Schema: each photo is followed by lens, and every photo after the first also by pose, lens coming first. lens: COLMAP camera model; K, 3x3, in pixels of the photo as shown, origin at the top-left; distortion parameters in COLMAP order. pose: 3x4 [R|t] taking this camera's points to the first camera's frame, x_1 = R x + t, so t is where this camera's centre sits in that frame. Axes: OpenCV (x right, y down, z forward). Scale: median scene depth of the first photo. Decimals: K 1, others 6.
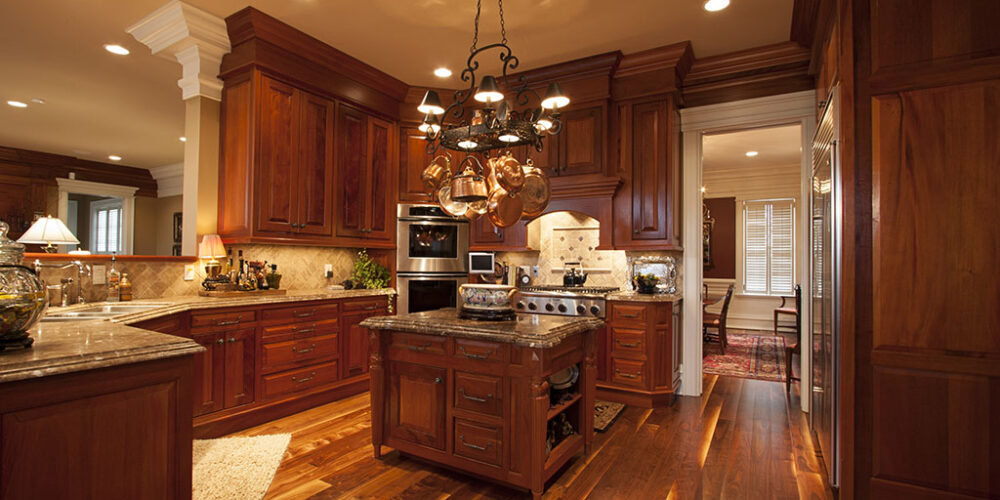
lens RADIAL K [[457.9, 0, 501.5], [0, 457.9, 253.5], [0, 0, 1]] dist [-0.014364, 0.000203]
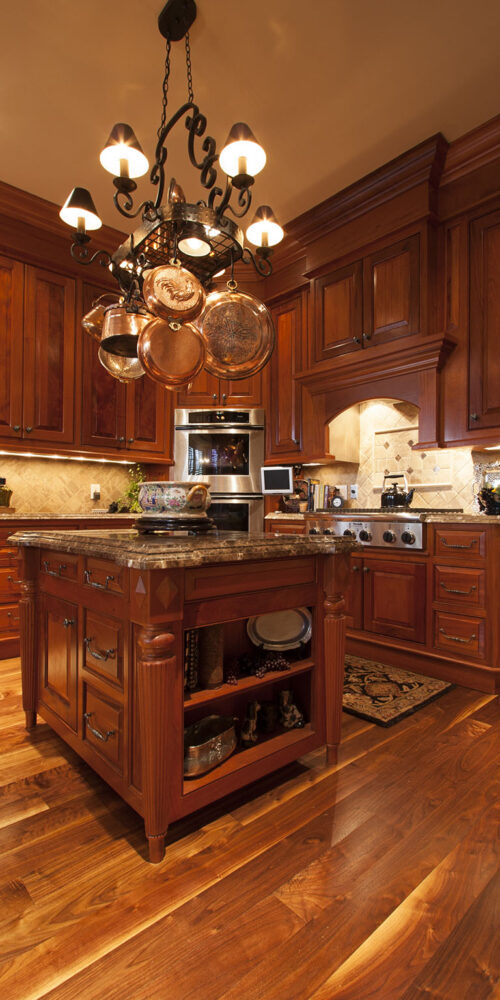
lens RADIAL K [[496.2, 0, 251.6], [0, 496.2, 502.5], [0, 0, 1]] dist [-0.007380, 0.000860]
pose [[0.960767, -0.006924, -0.277270, 0.183430], [0.010165, 0.999896, 0.010252, 0.061190], [0.277170, -0.012668, 0.960737, 0.238613]]
